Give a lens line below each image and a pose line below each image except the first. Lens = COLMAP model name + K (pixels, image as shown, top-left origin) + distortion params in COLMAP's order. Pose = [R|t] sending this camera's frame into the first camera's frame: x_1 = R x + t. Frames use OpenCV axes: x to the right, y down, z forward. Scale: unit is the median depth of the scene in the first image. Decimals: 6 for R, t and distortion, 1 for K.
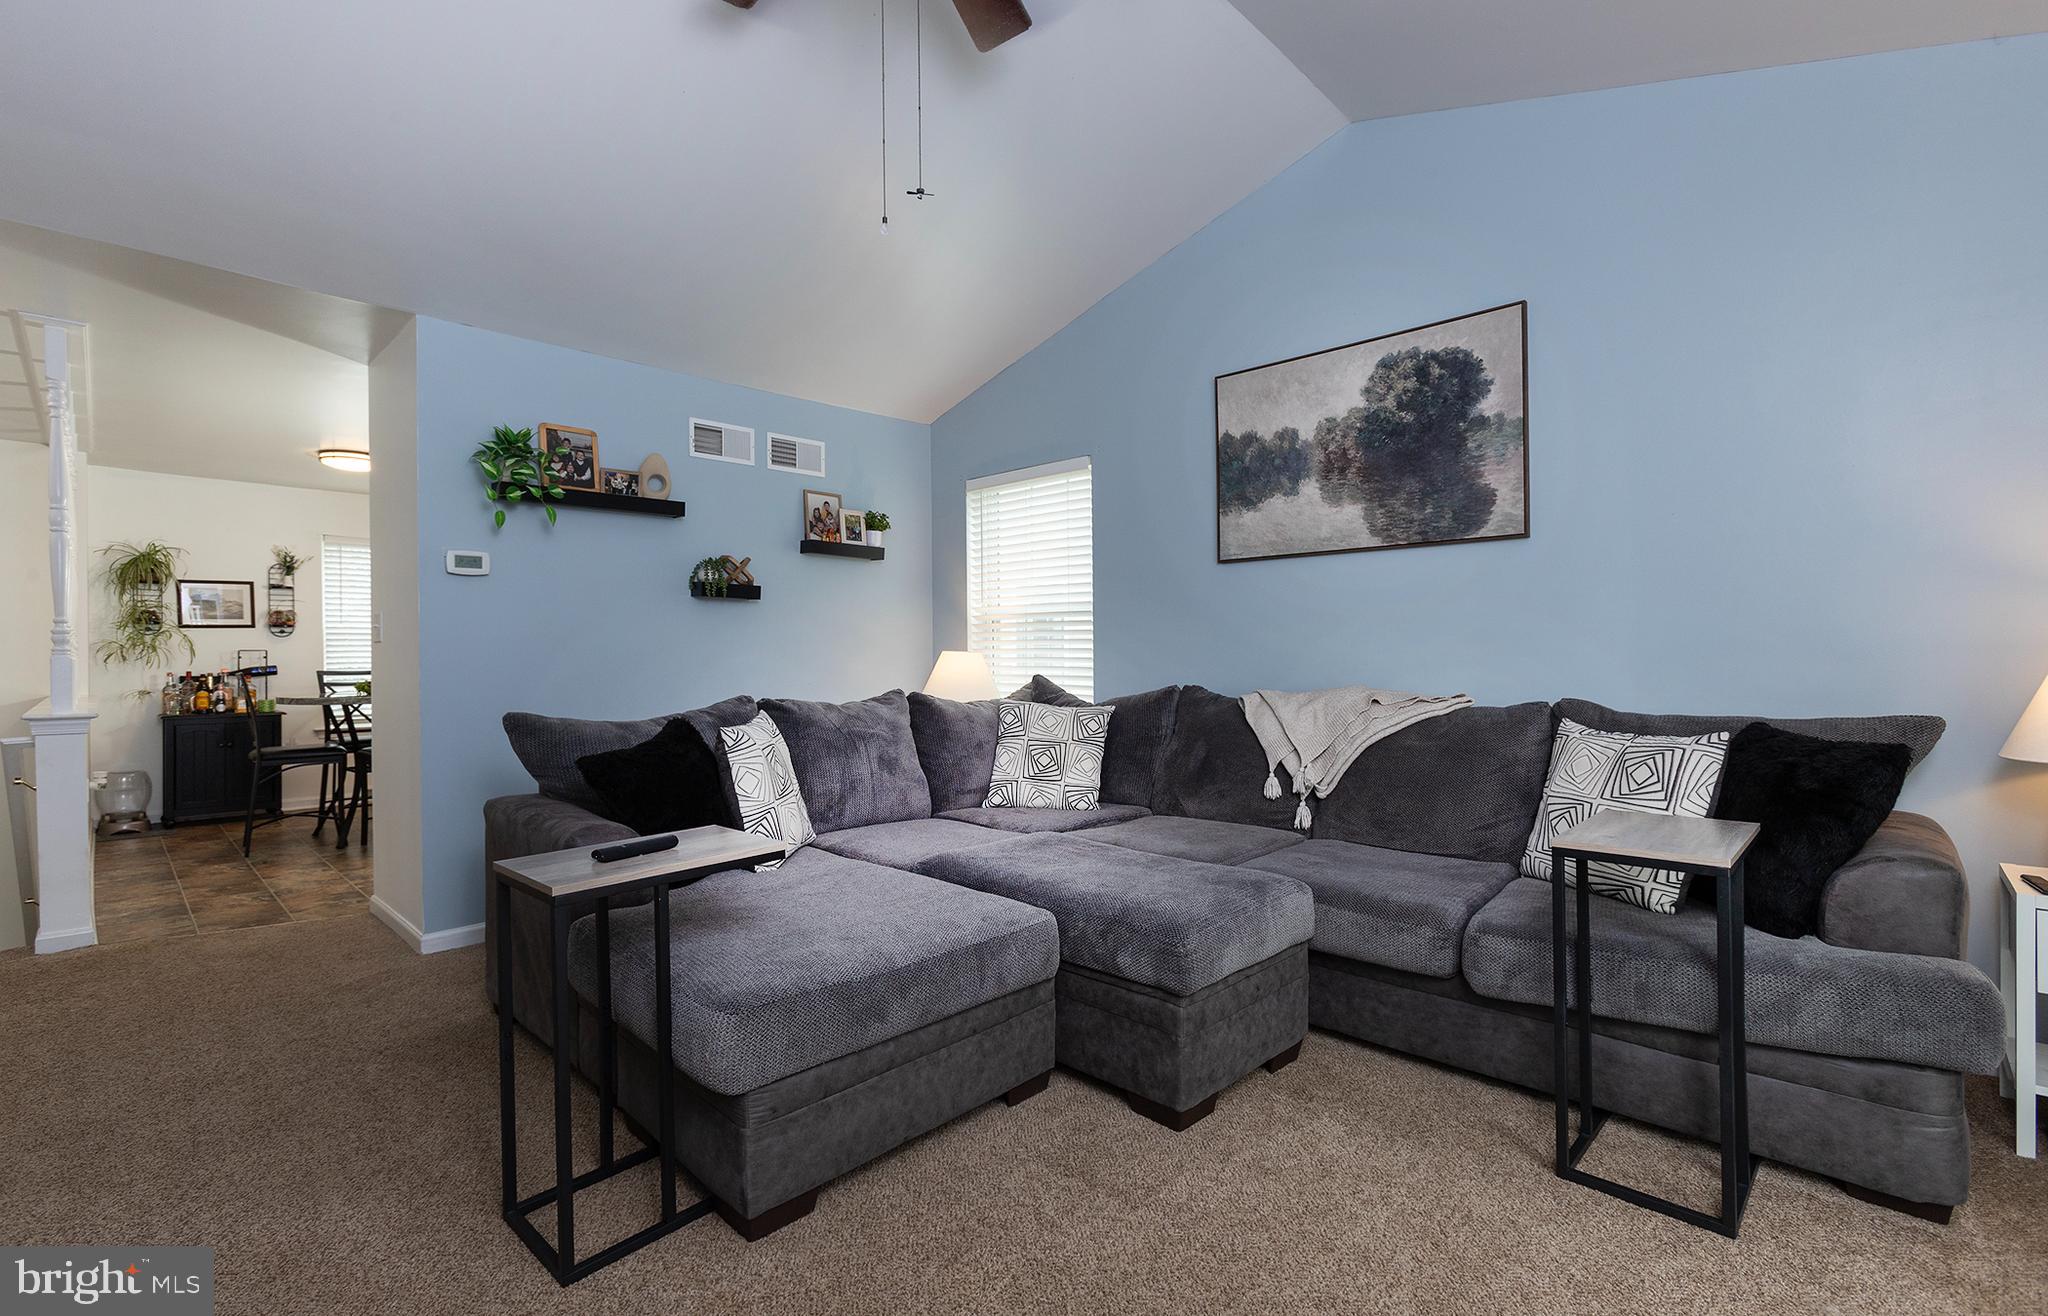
lens RADIAL K [[892.9, 0, 1024.0], [0, 892.9, 658.0], [0, 0, 1]] dist [0.001082, 0.000253]
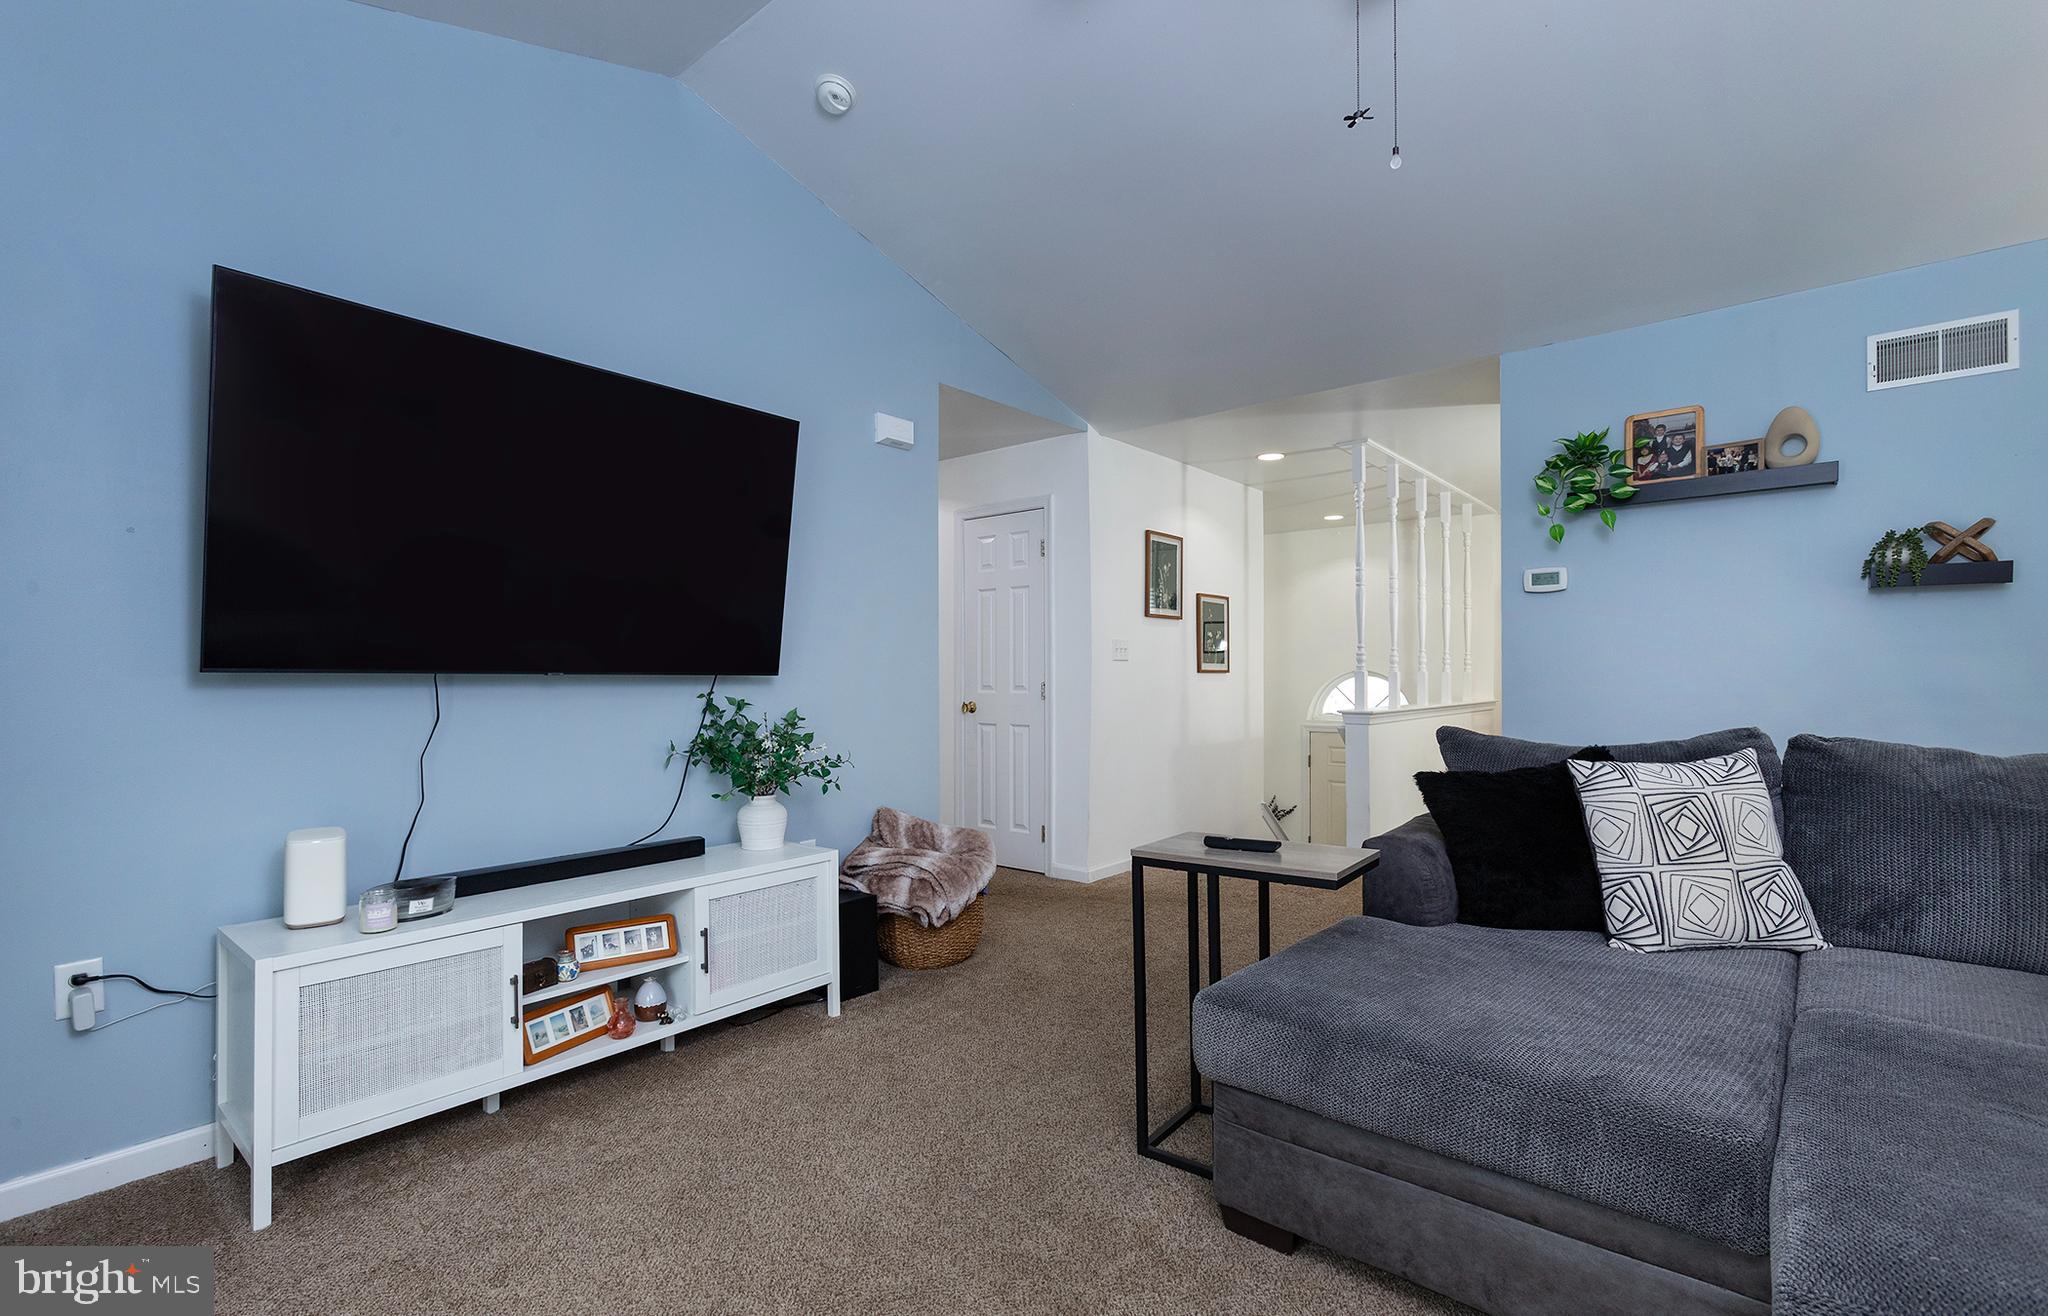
lens RADIAL K [[931.5, 0, 1024.0], [0, 931.5, 658.0], [0, 0, 1]] dist [0.000224, 0.000127]
pose [[0.073569, -0.011612, -0.997223, 0.573426], [-0.002168, 0.999928, -0.011803, -0.006156], [0.997288, 0.003030, 0.073538, 0.496215]]
